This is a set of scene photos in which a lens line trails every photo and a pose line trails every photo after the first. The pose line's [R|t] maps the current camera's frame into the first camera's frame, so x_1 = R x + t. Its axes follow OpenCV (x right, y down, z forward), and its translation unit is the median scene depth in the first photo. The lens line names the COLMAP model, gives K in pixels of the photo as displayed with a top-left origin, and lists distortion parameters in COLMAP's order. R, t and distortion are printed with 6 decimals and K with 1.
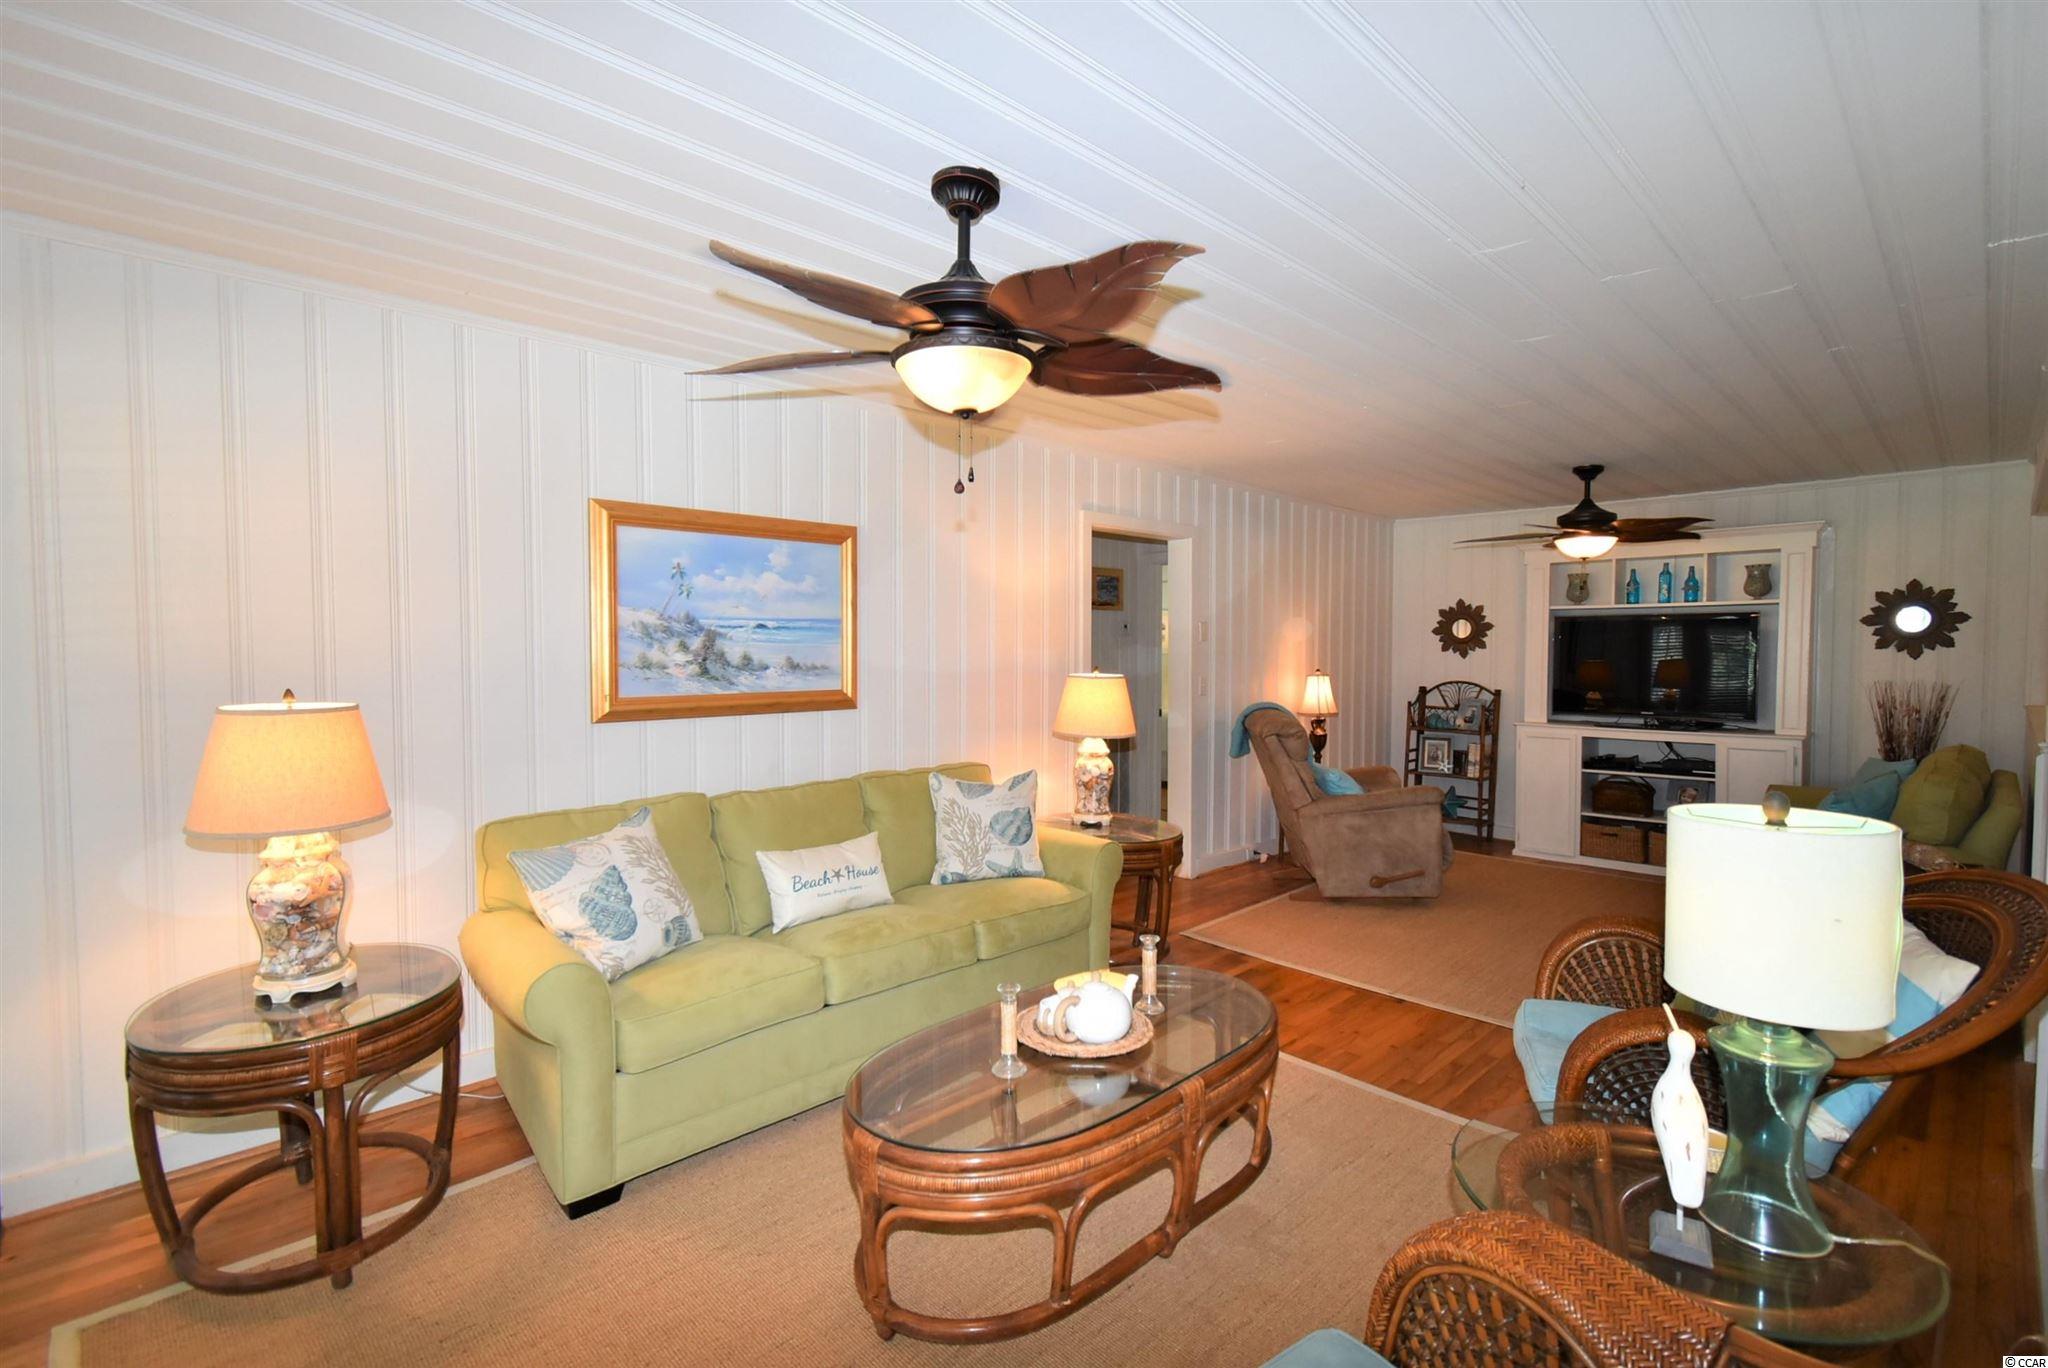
lens RADIAL K [[920.4, 0, 1031.6], [0, 920.4, 683.9], [0, 0, 1]] dist [0.004072, 0.000587]
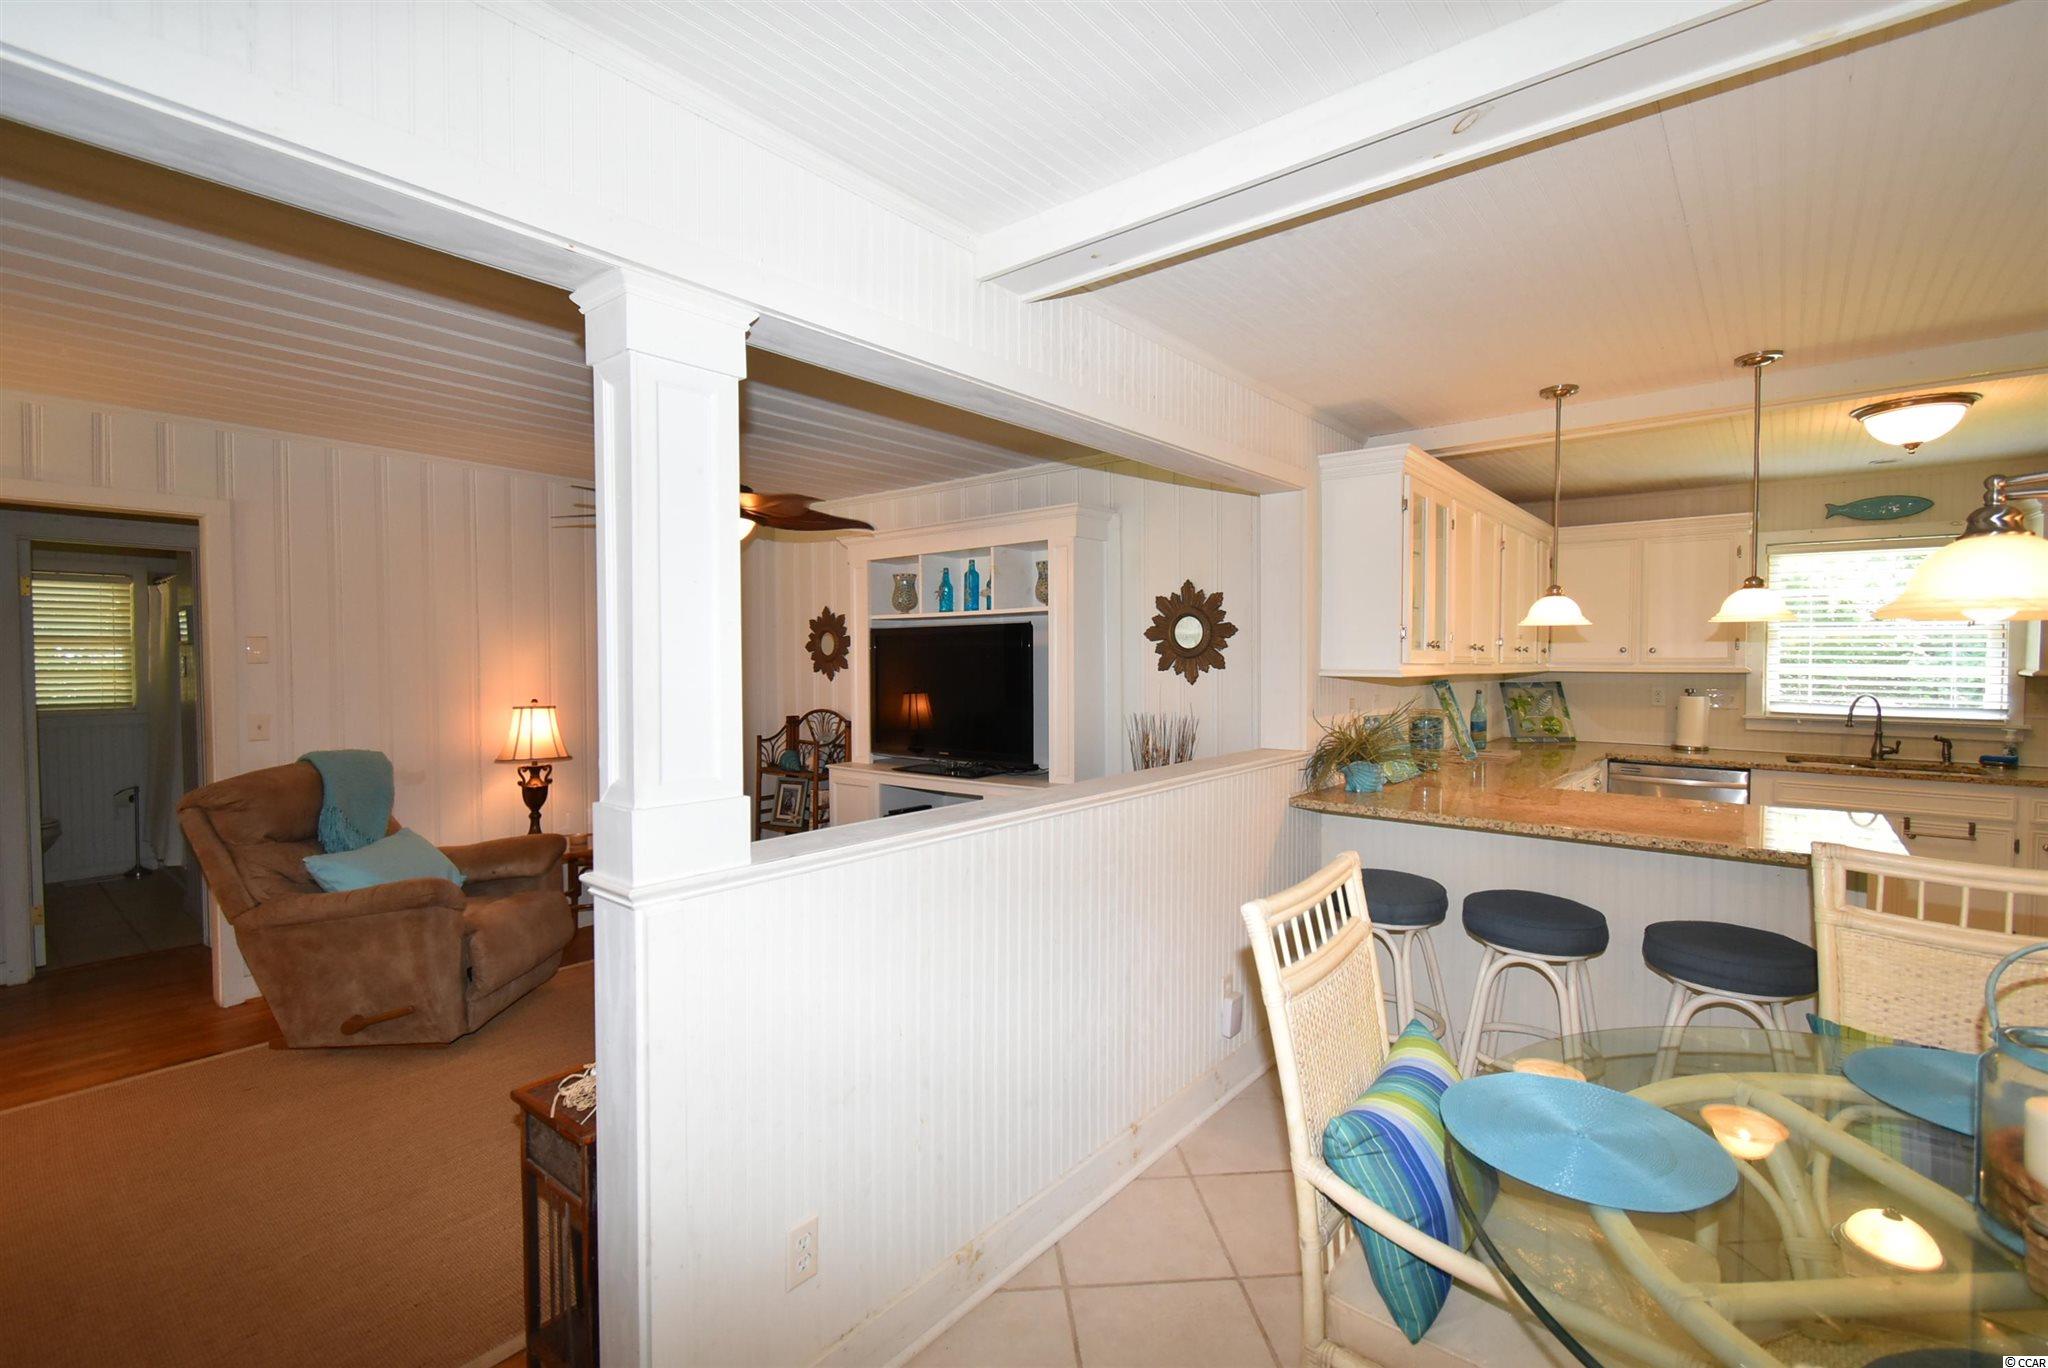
lens RADIAL K [[920.4, 0, 1032.7], [0, 920.4, 676.9], [0, 0, 1]] dist [0.004072, 0.000587]
pose [[0.993123, -0.005552, 0.116941, 0.765846], [0.007453, 0.999847, -0.015828, -0.022223], [-0.116835, 0.016591, 0.993013, 0.266066]]
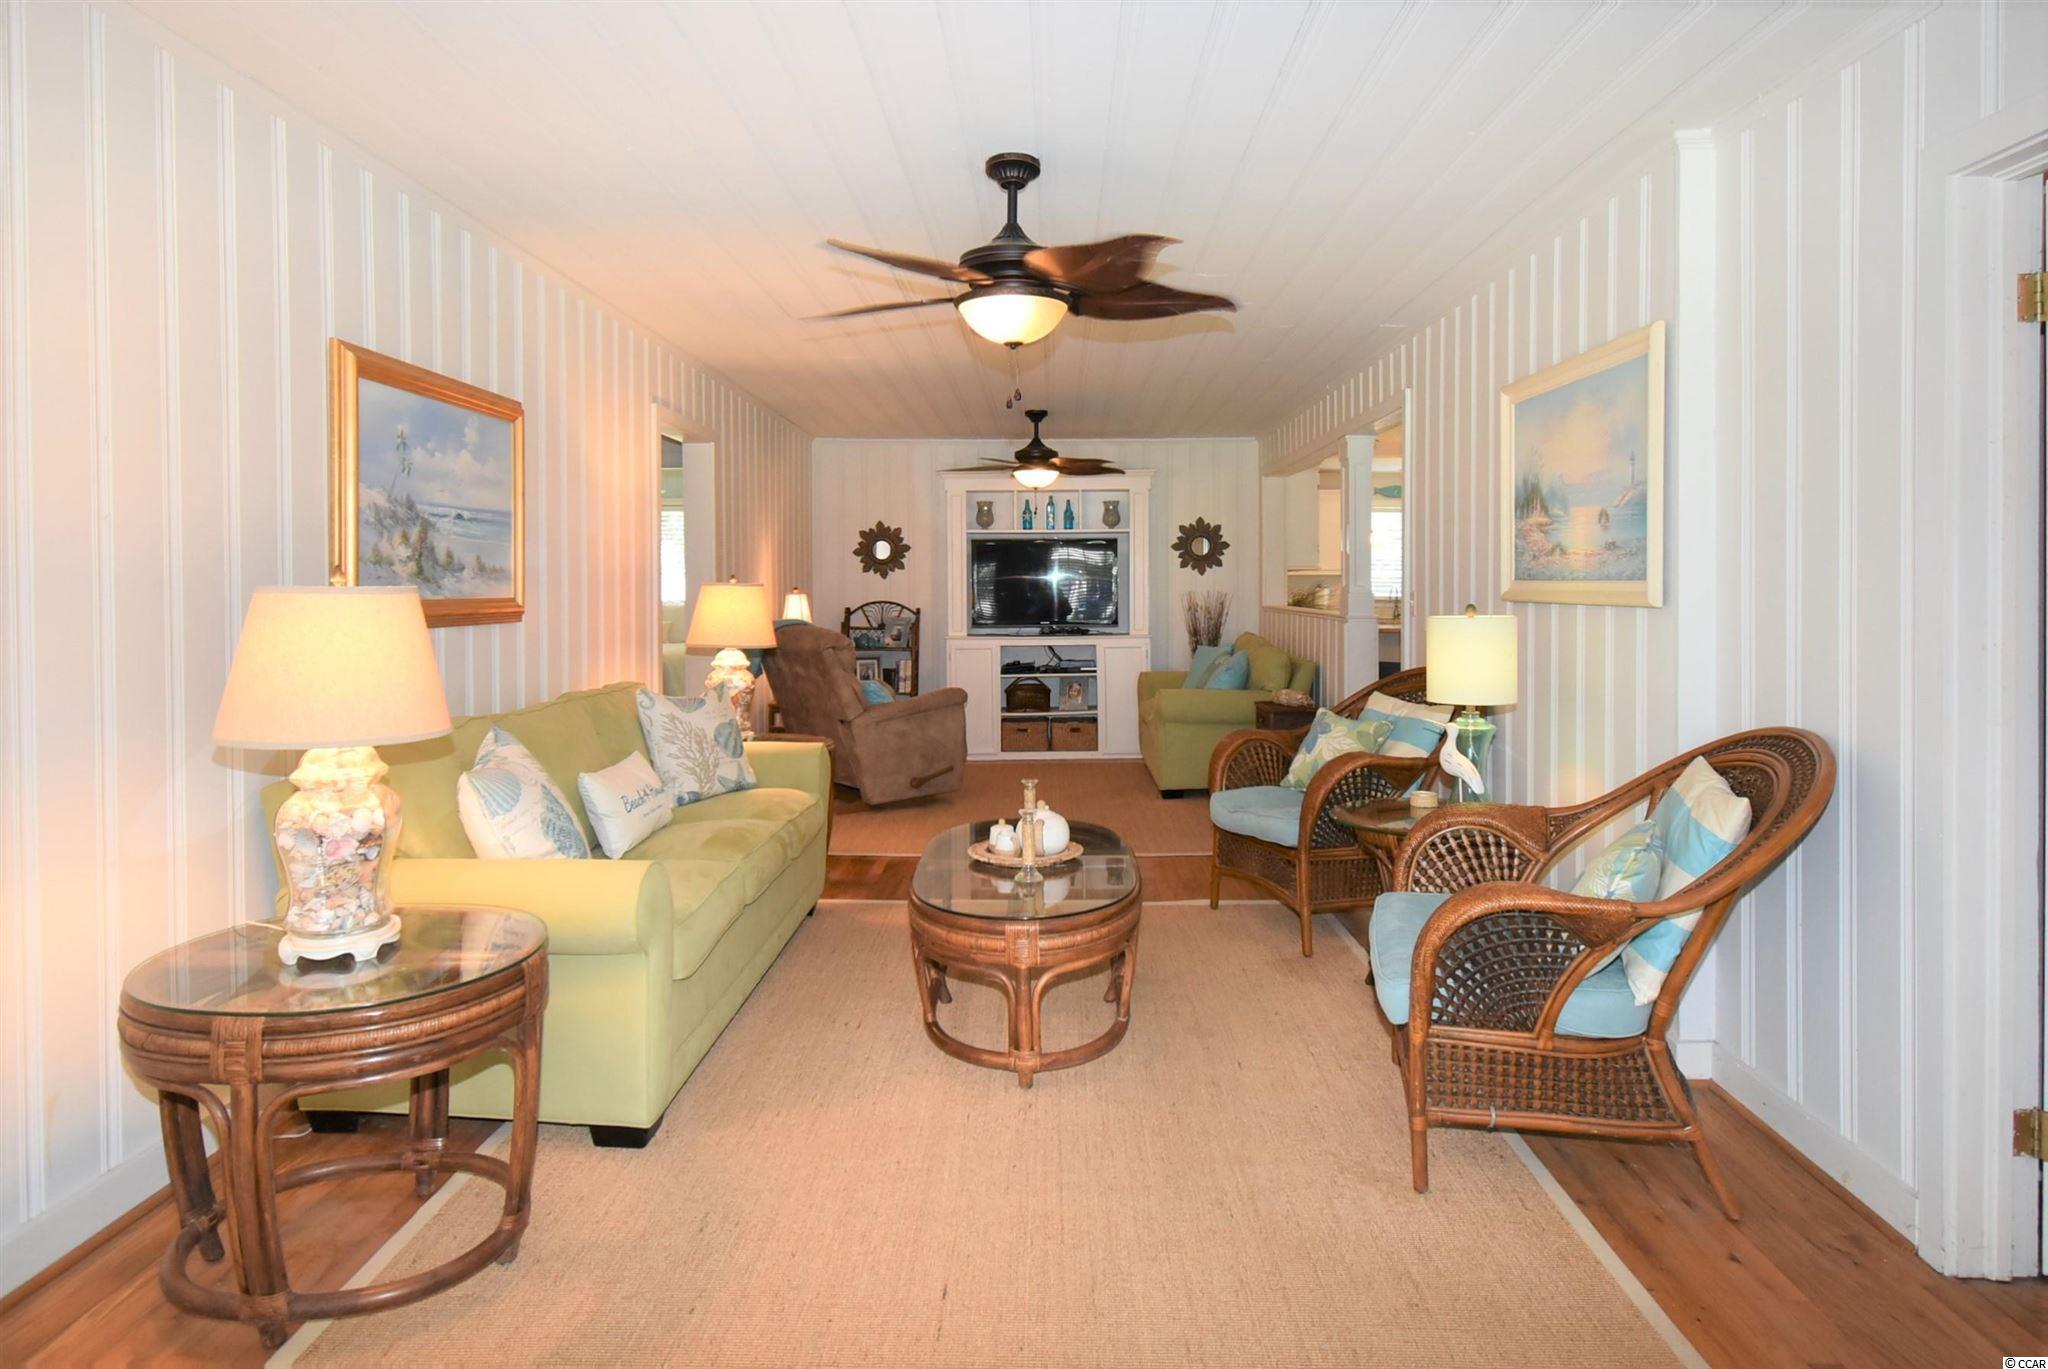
lens RADIAL K [[1171.1, 0, 1032.6], [0, 1171.1, 616.3], [0, 0, 1]] dist [-0.000992, 0.002269]
pose [[0.709843, -0.022137, 0.704012, -0.460358], [0.032819, 0.999460, -0.001663, 0.029752], [-0.703595, 0.024285, 0.710186, -0.053829]]
